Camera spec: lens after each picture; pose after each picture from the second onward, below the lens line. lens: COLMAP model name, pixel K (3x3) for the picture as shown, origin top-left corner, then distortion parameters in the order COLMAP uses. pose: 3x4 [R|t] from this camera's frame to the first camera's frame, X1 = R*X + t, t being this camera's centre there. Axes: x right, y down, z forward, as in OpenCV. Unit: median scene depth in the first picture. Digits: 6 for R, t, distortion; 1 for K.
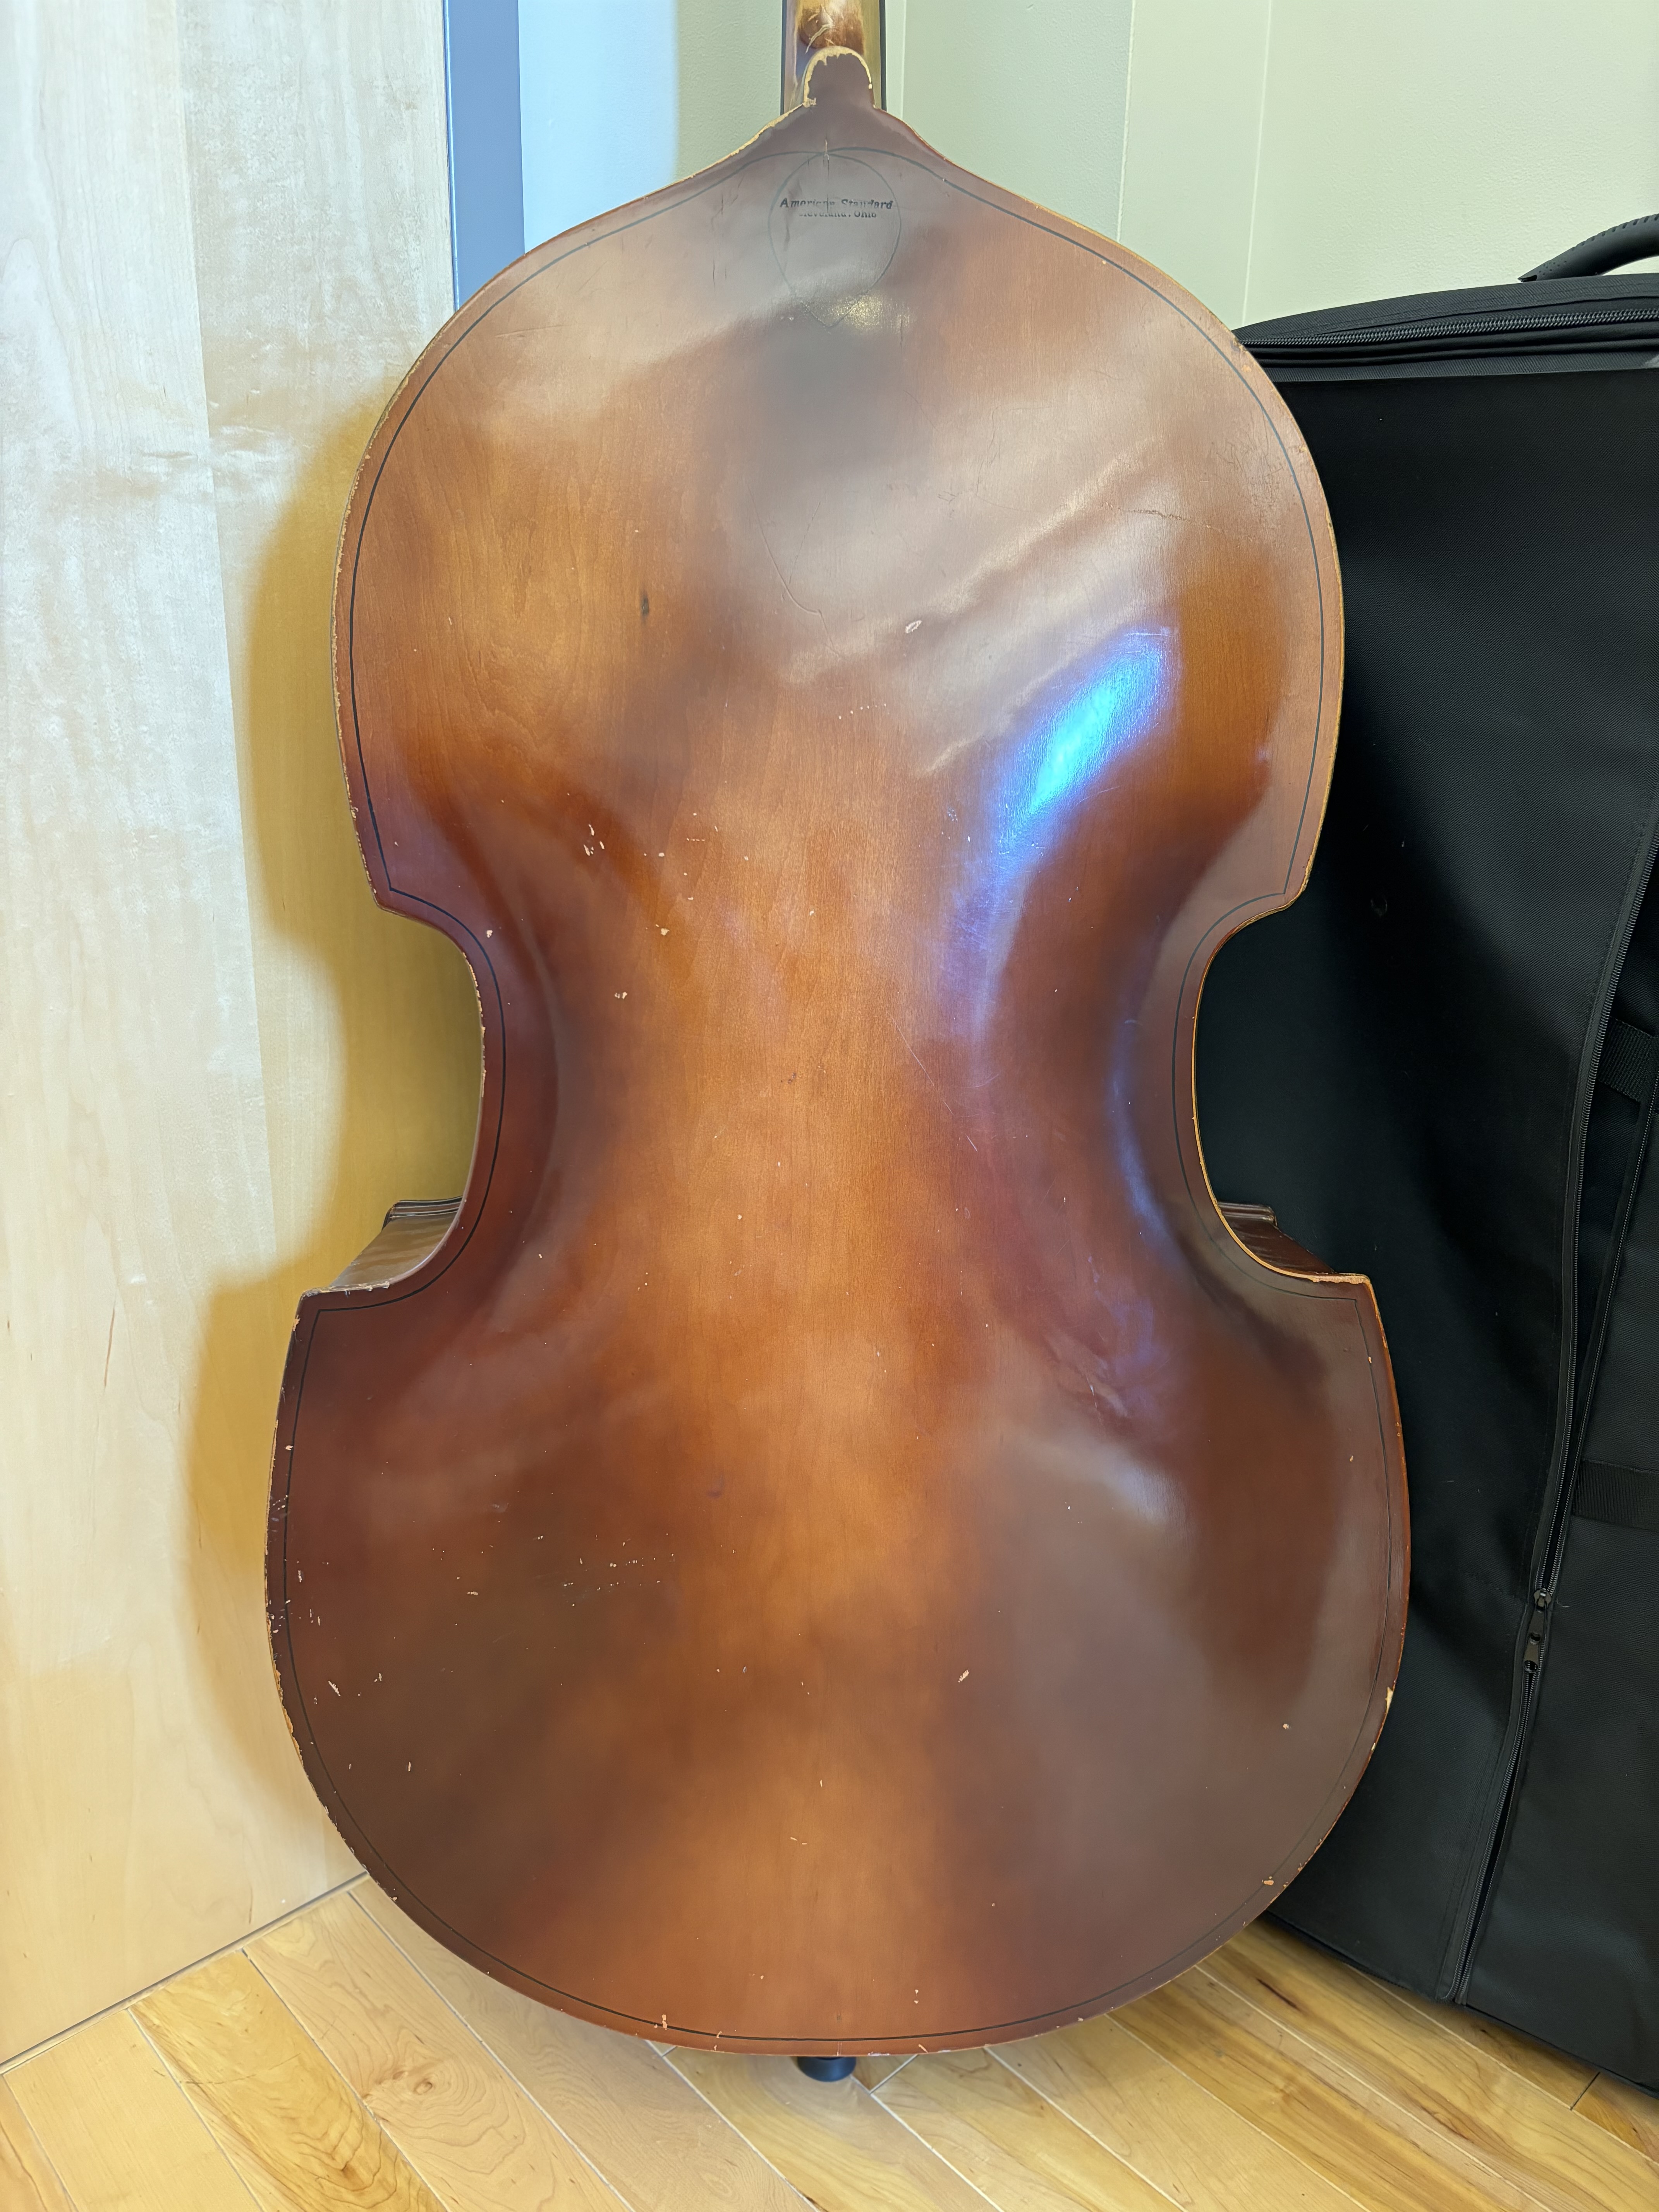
lens RADIAL K [[1659.8, 0, 821.0], [0, 1659.8, 1108.0], [0, 0, 1]] dist [0.043355, -0.060651]
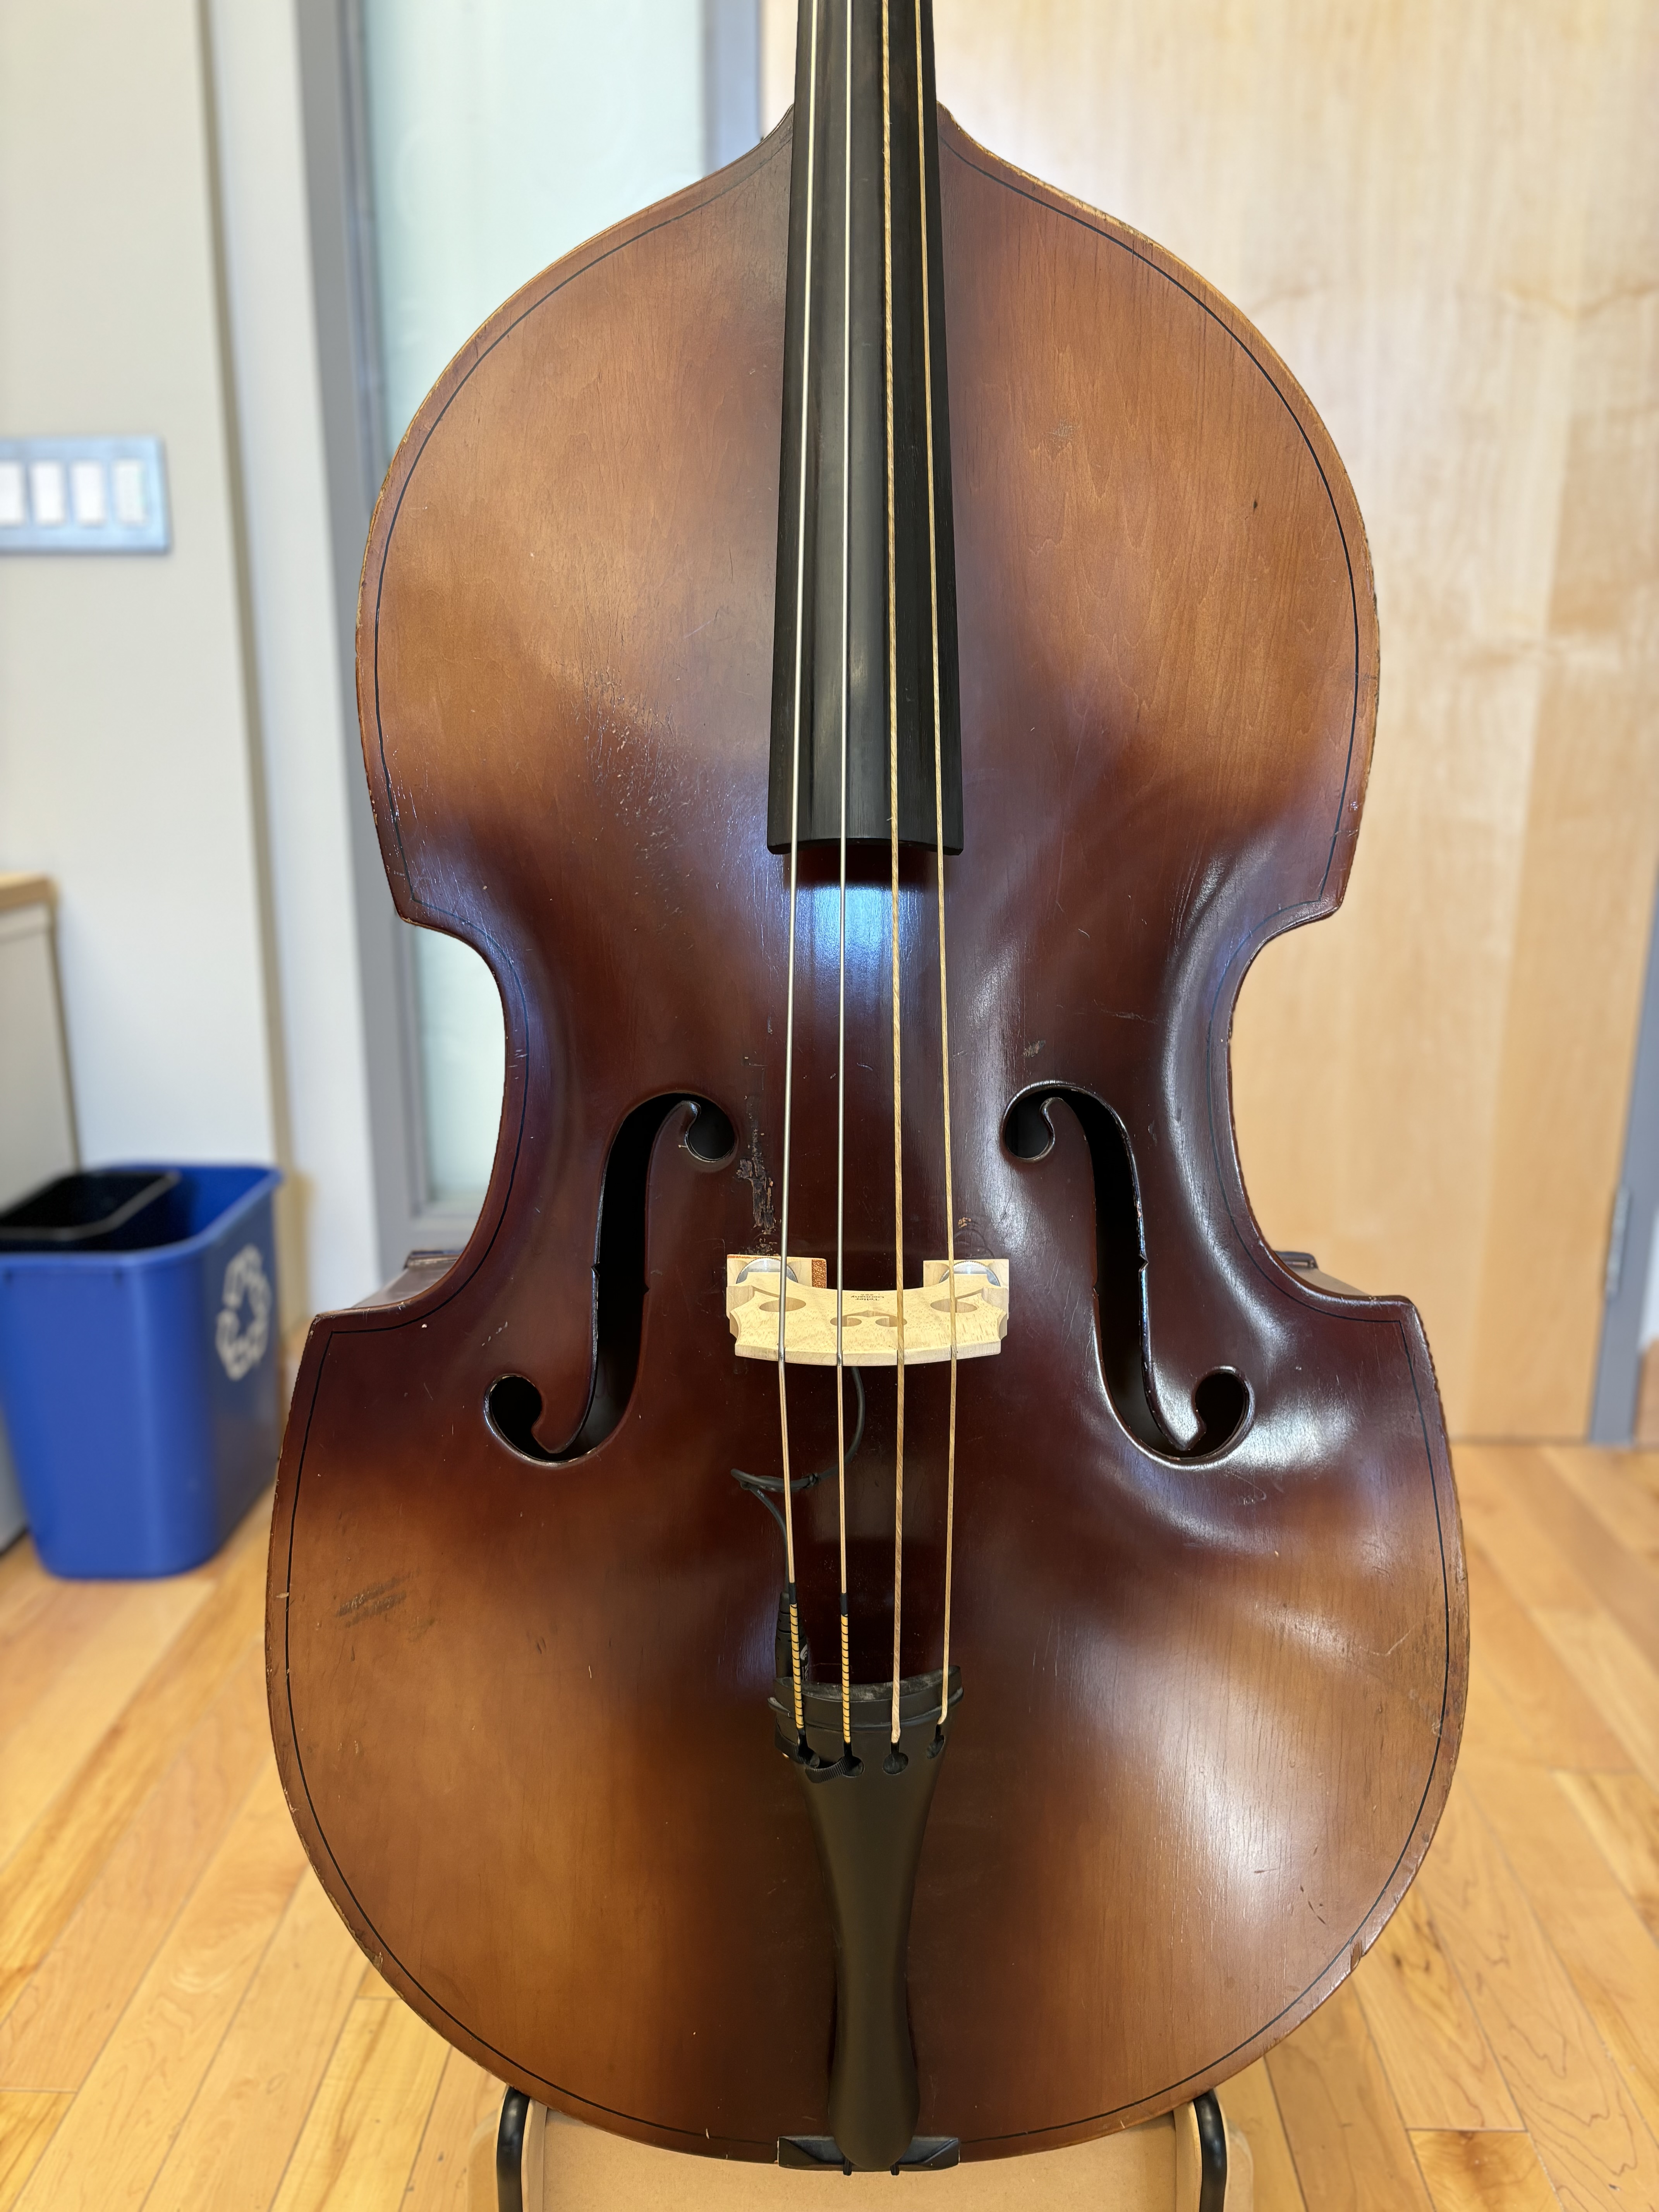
lens RADIAL K [[1659.8, 0, 831.4], [0, 1659.8, 1138.0], [0, 0, 1]] dist [0.043355, -0.060651]
pose [[0.697230, 0.150802, -0.700806, 0.545099], [-0.204174, 0.978906, 0.007513, 0.361869], [0.687156, 0.137848, 0.713312, -0.963847]]
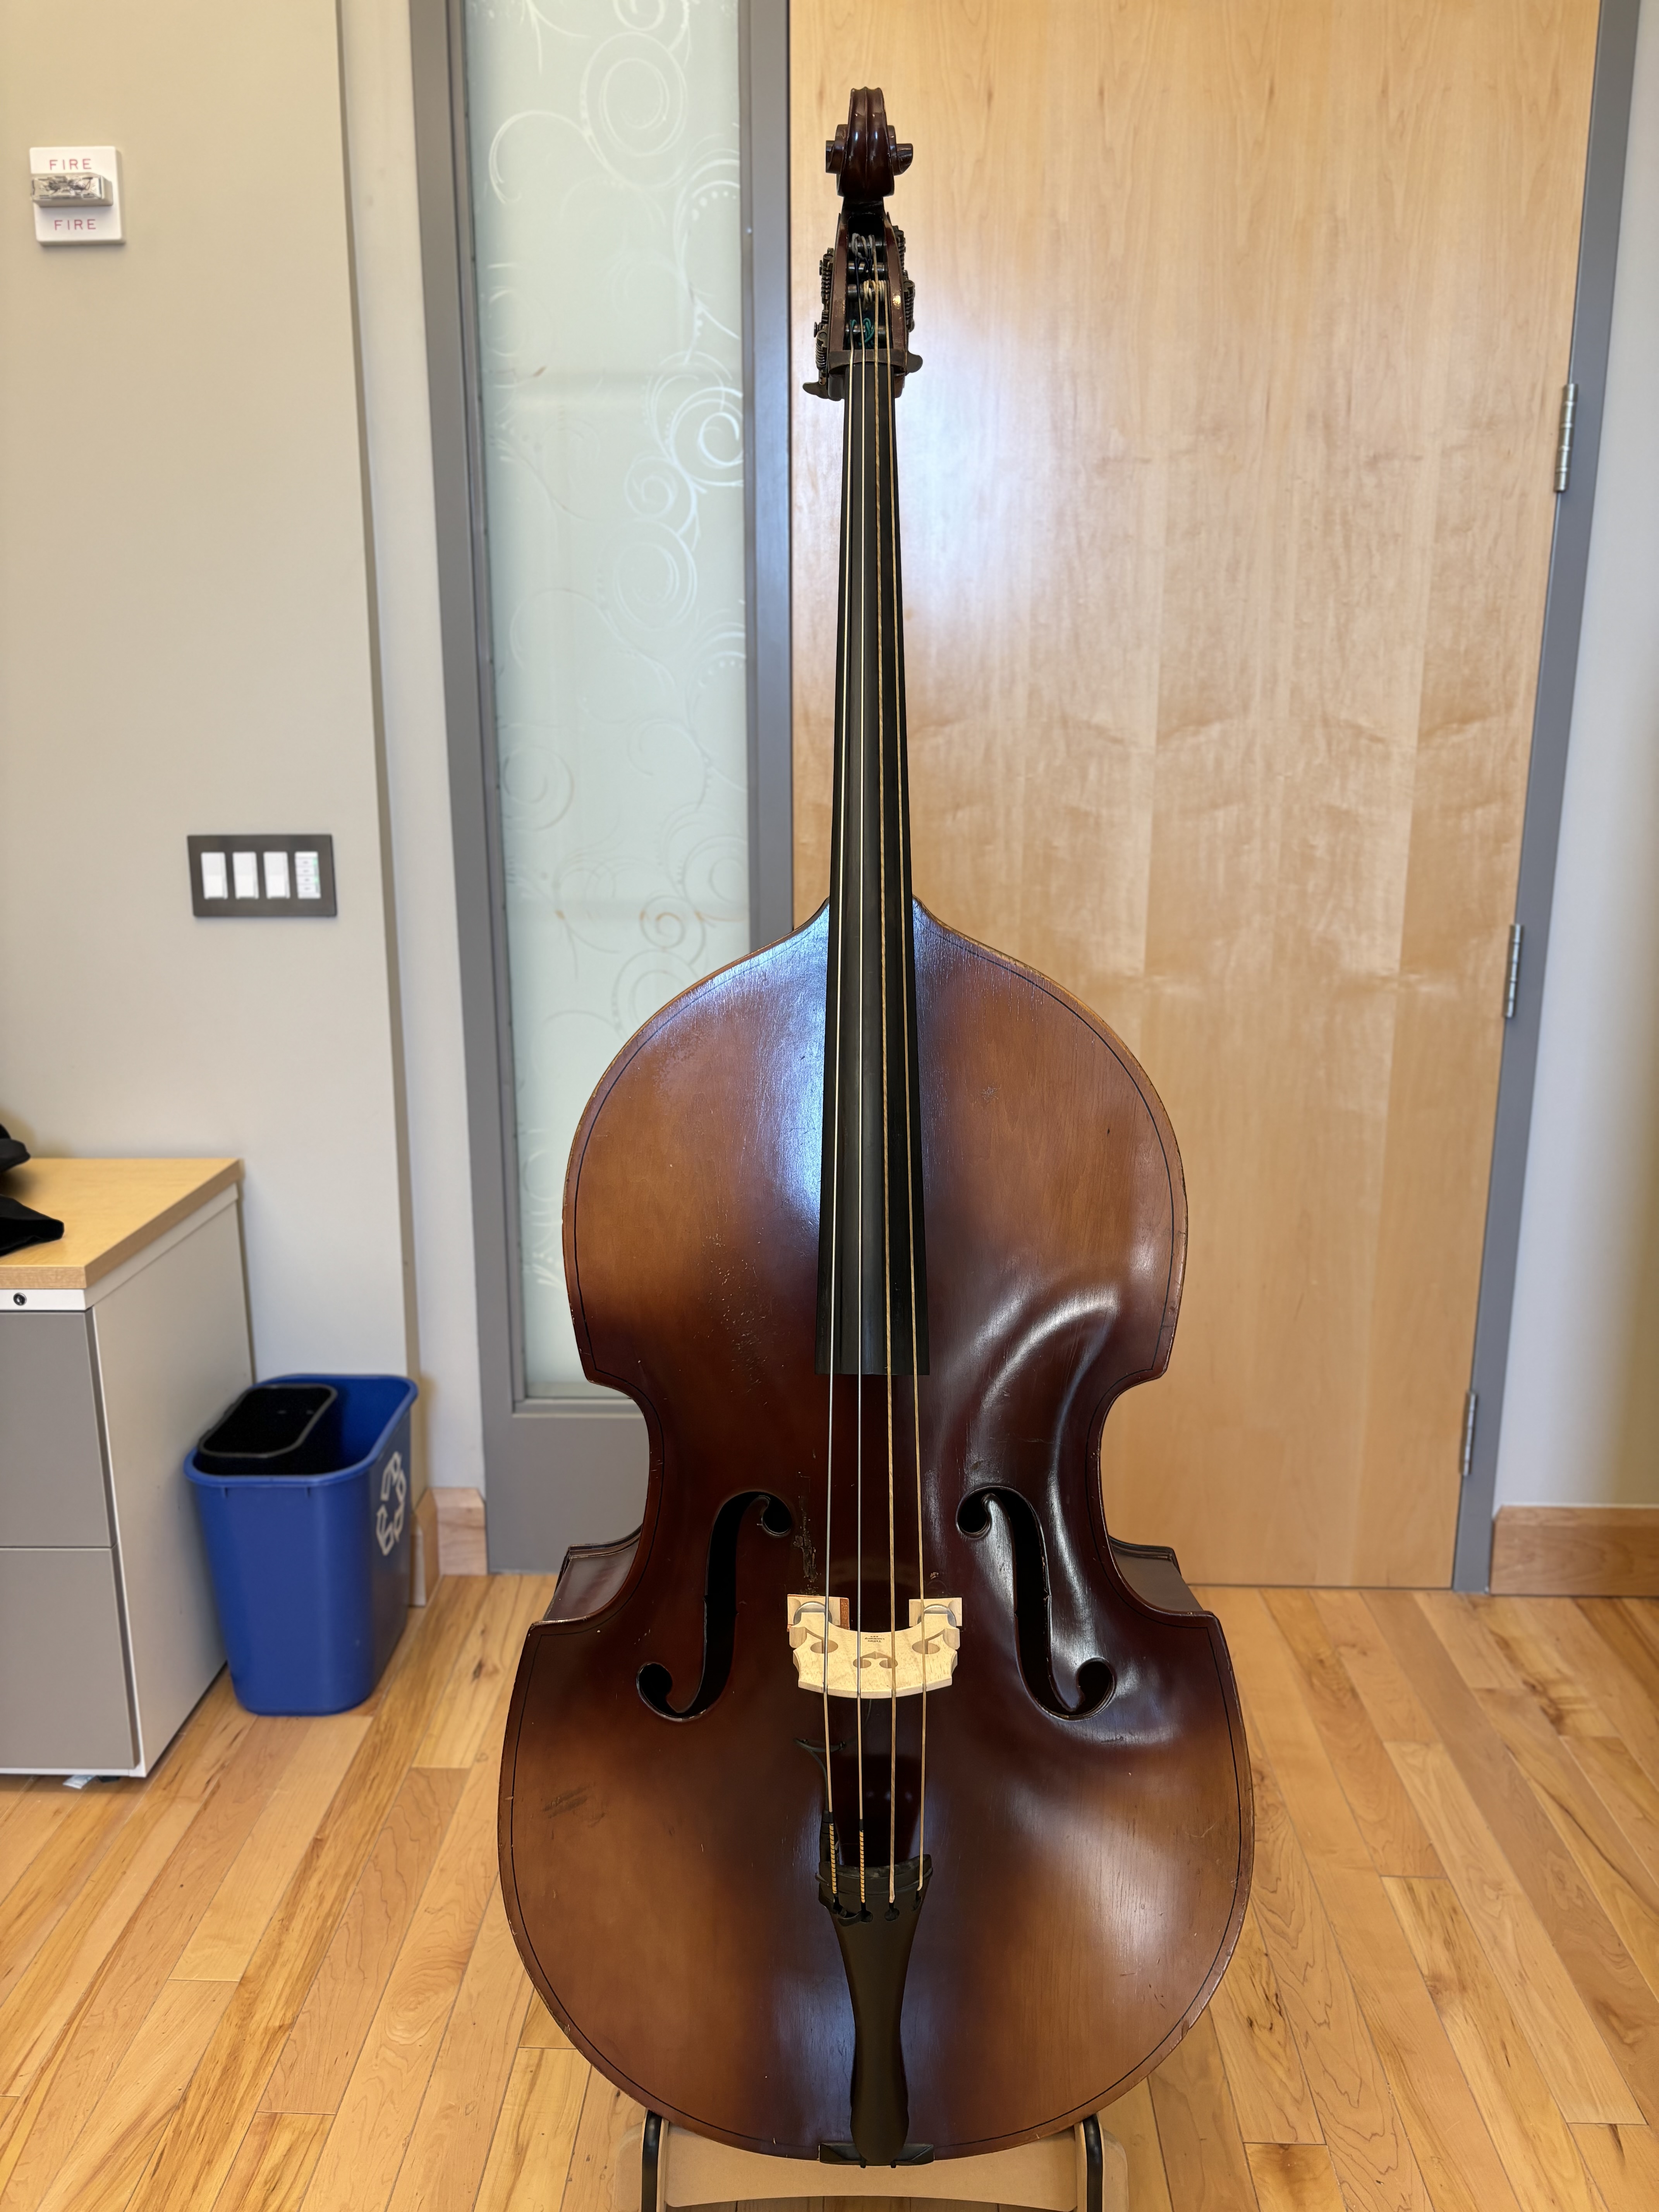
lens RADIAL K [[1659.8, 0, 817.9], [0, 1659.8, 1120.9], [0, 0, 1]] dist [0.043355, -0.060651]
pose [[0.689688, 0.135273, -0.711359, 0.893271], [-0.201477, 0.979451, -0.009086, 0.039632], [0.695512, 0.149588, 0.702770, -1.431040]]
